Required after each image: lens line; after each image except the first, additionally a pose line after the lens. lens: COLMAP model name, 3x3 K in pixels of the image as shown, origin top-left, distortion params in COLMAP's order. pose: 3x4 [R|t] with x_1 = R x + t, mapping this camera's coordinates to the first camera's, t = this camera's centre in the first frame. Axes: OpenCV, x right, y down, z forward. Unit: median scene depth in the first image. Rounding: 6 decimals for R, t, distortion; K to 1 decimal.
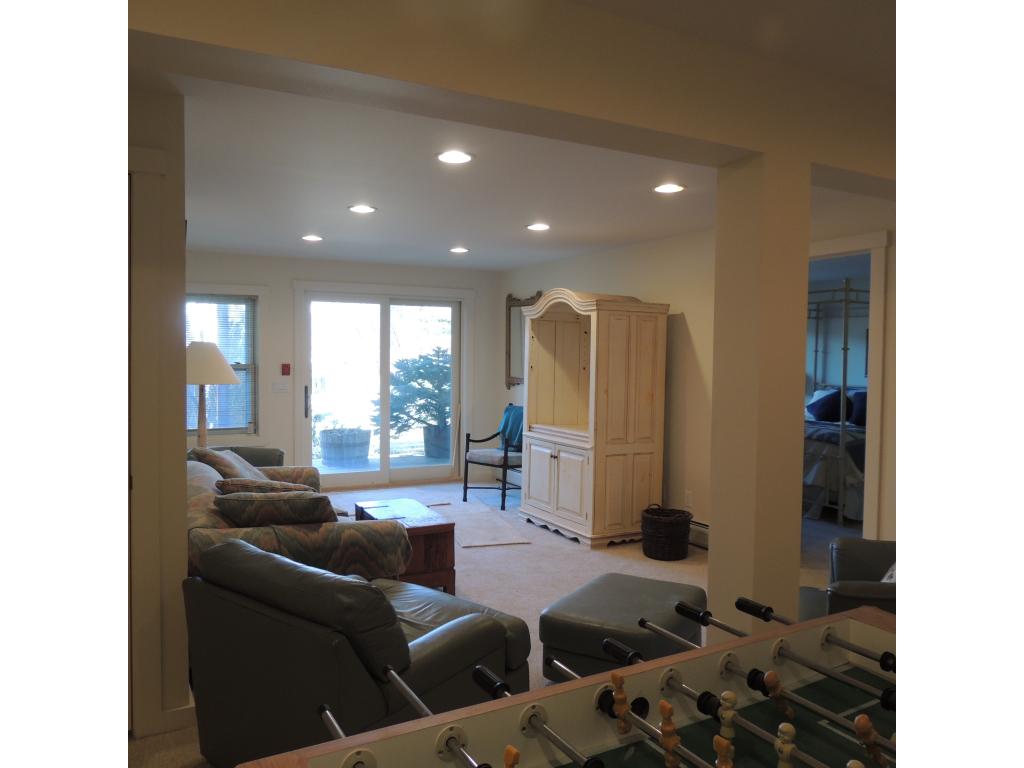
lens RADIAL K [[756.4, 0, 517.7], [0, 756.4, 384.1], [0, 0, 1]] dist [-0.025462, 0.004367]
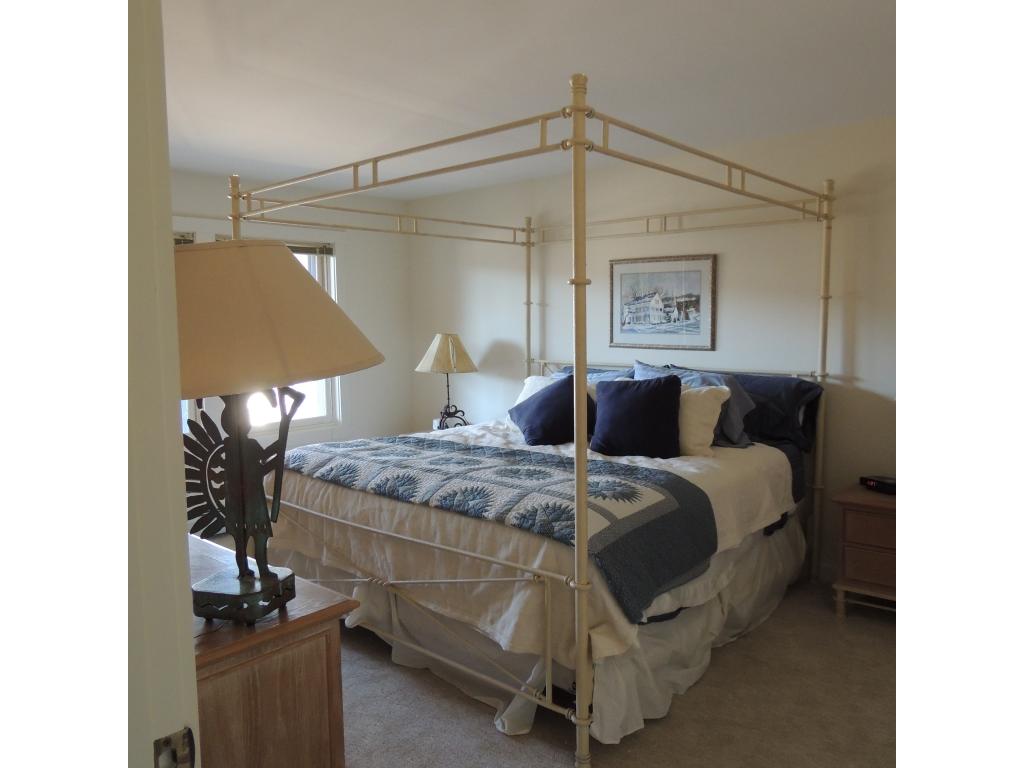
lens RADIAL K [[756.4, 0, 509.4], [0, 756.4, 384.0], [0, 0, 1]] dist [-0.025462, 0.004367]
pose [[0.947271, -0.052718, 0.316067, 0.278233], [0.038817, 0.997988, 0.050122, -0.017059], [-0.318073, -0.035211, 0.947412, 0.646748]]
